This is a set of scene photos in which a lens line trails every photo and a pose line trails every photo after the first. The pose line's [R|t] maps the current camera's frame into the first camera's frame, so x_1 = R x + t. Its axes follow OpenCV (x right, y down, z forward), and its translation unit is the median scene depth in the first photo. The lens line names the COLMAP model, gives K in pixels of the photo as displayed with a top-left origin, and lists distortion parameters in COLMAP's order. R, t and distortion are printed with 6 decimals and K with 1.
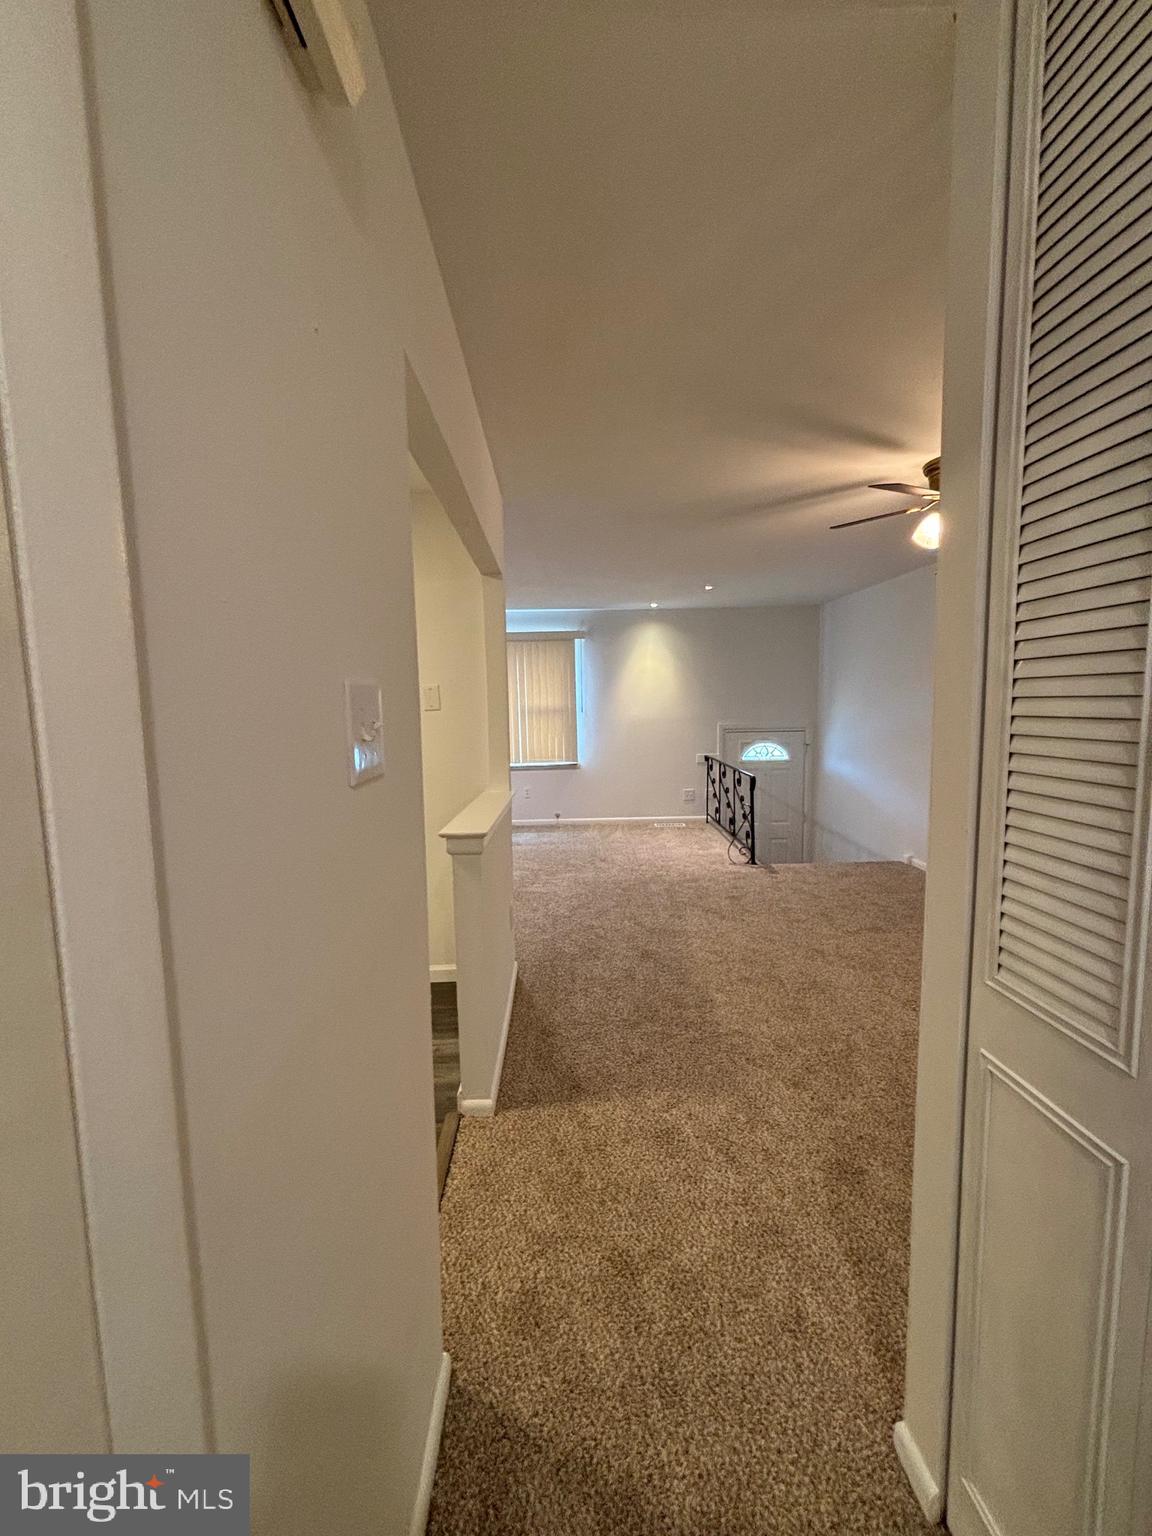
lens RADIAL K [[611.6, 0, 576.0], [0, 611.6, 768.0], [0, 0, 1]] dist [0.021873, -0.000135]
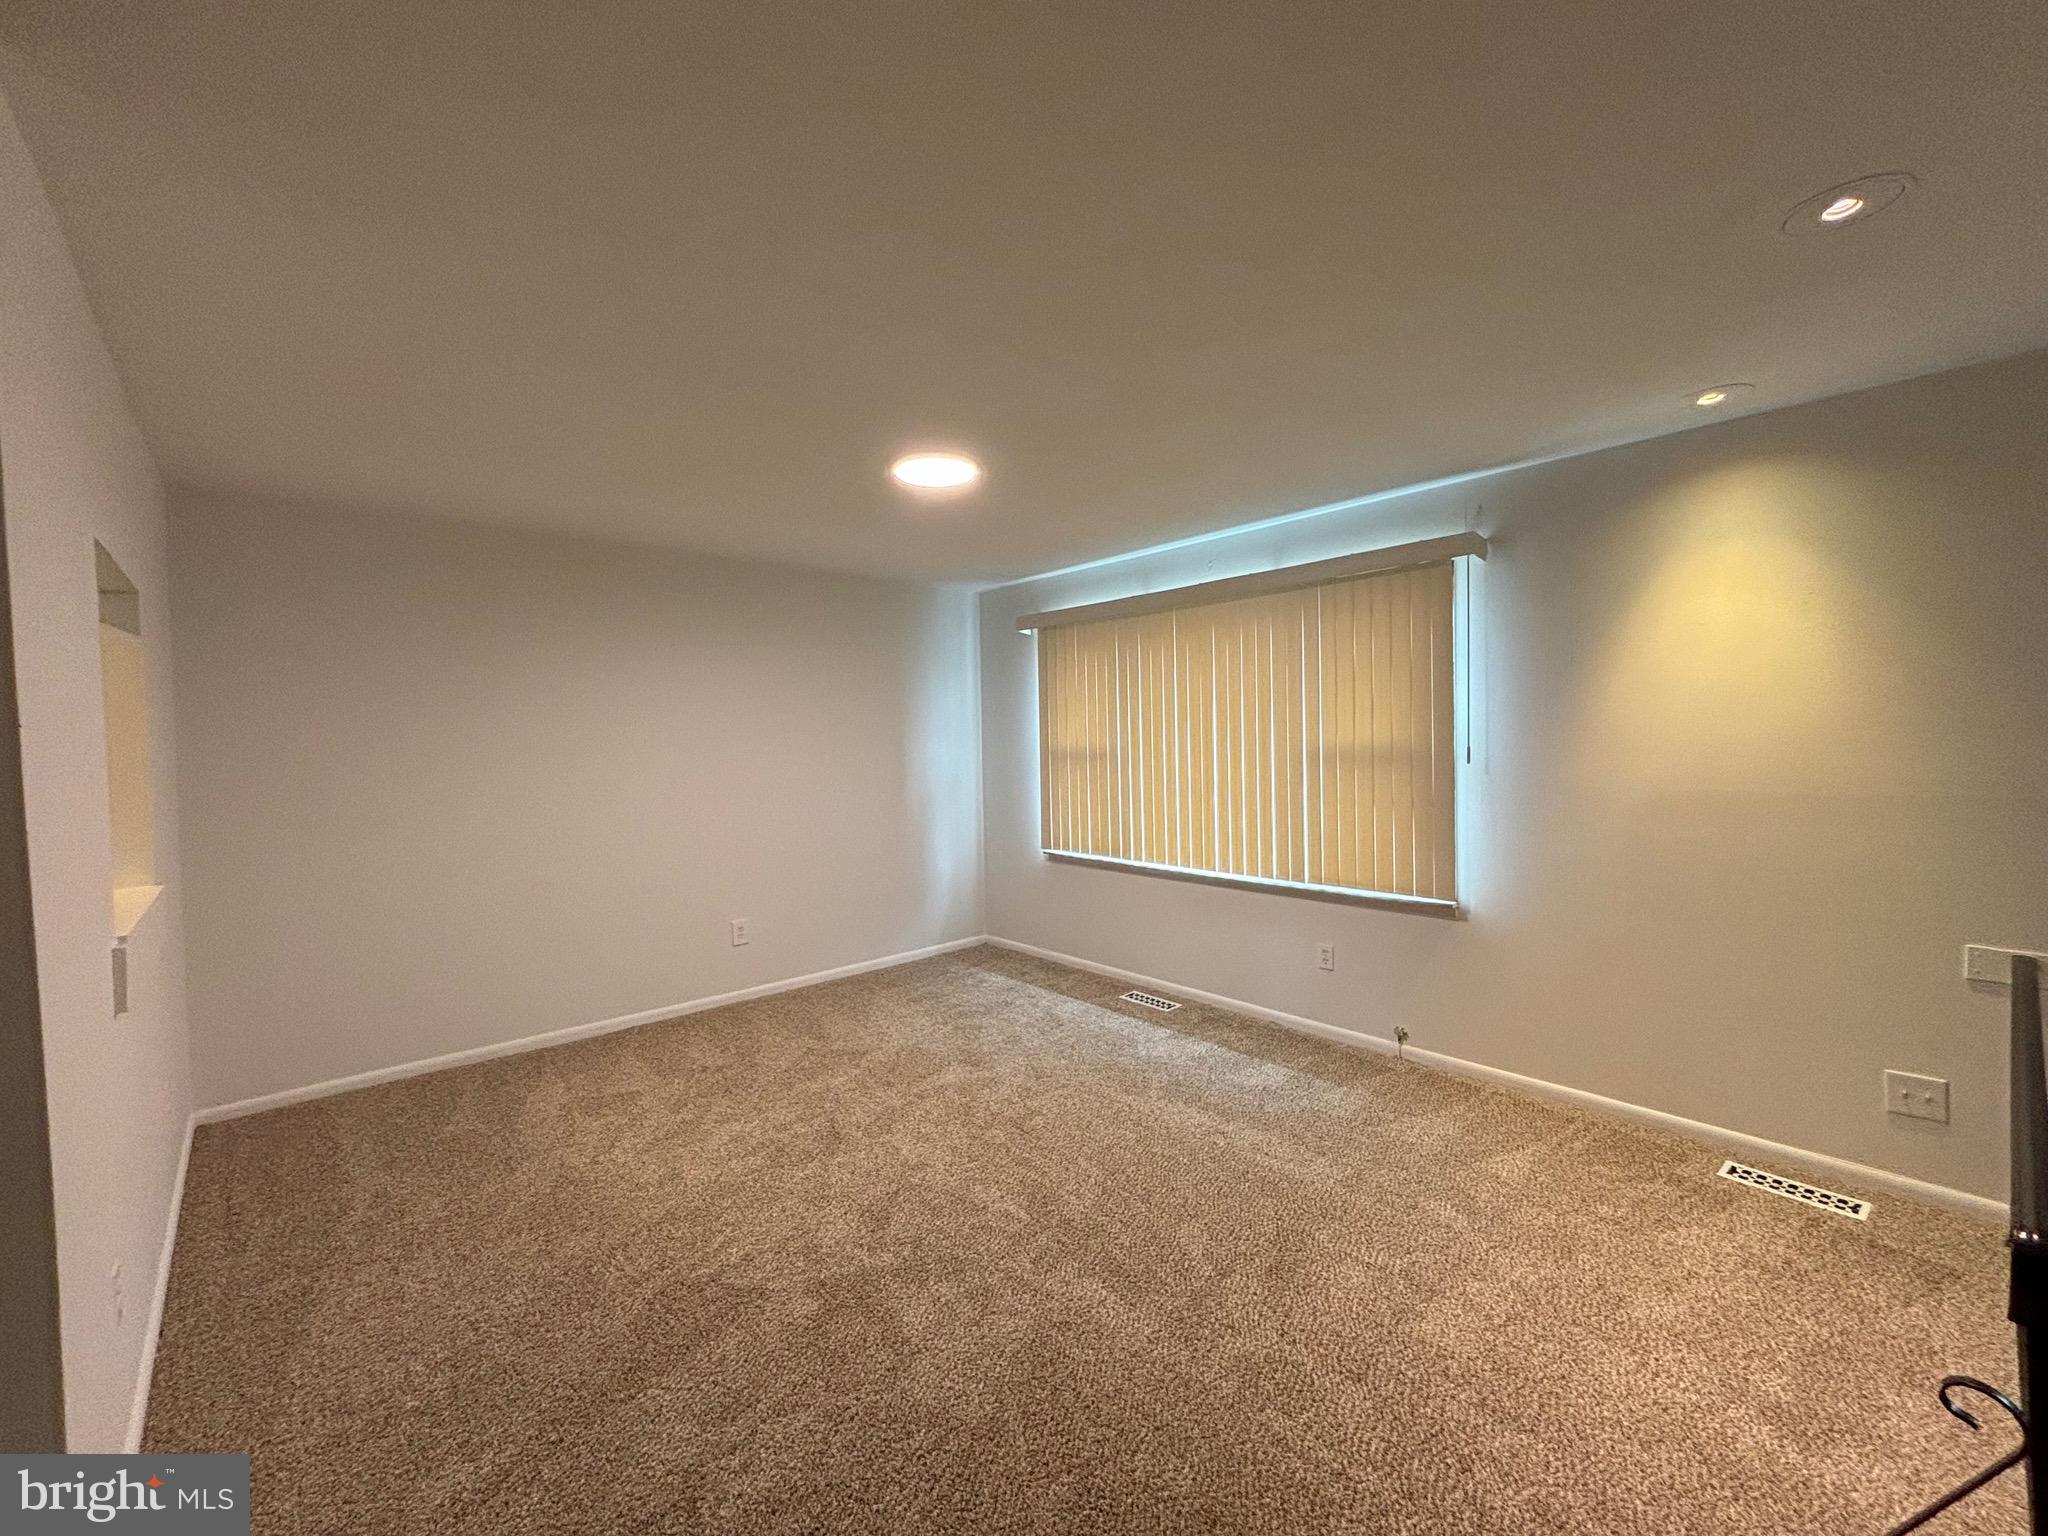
lens RADIAL K [[821.1, 0, 1015.7], [0, 821.1, 746.4], [0, 0, 1]] dist [-0.014411, -0.000209]
pose [[0.637197, 0.019748, -0.770448, 0.207657], [-0.077605, 0.996235, -0.038647, -0.062445], [0.766784, 0.084416, 0.636330, 0.499362]]
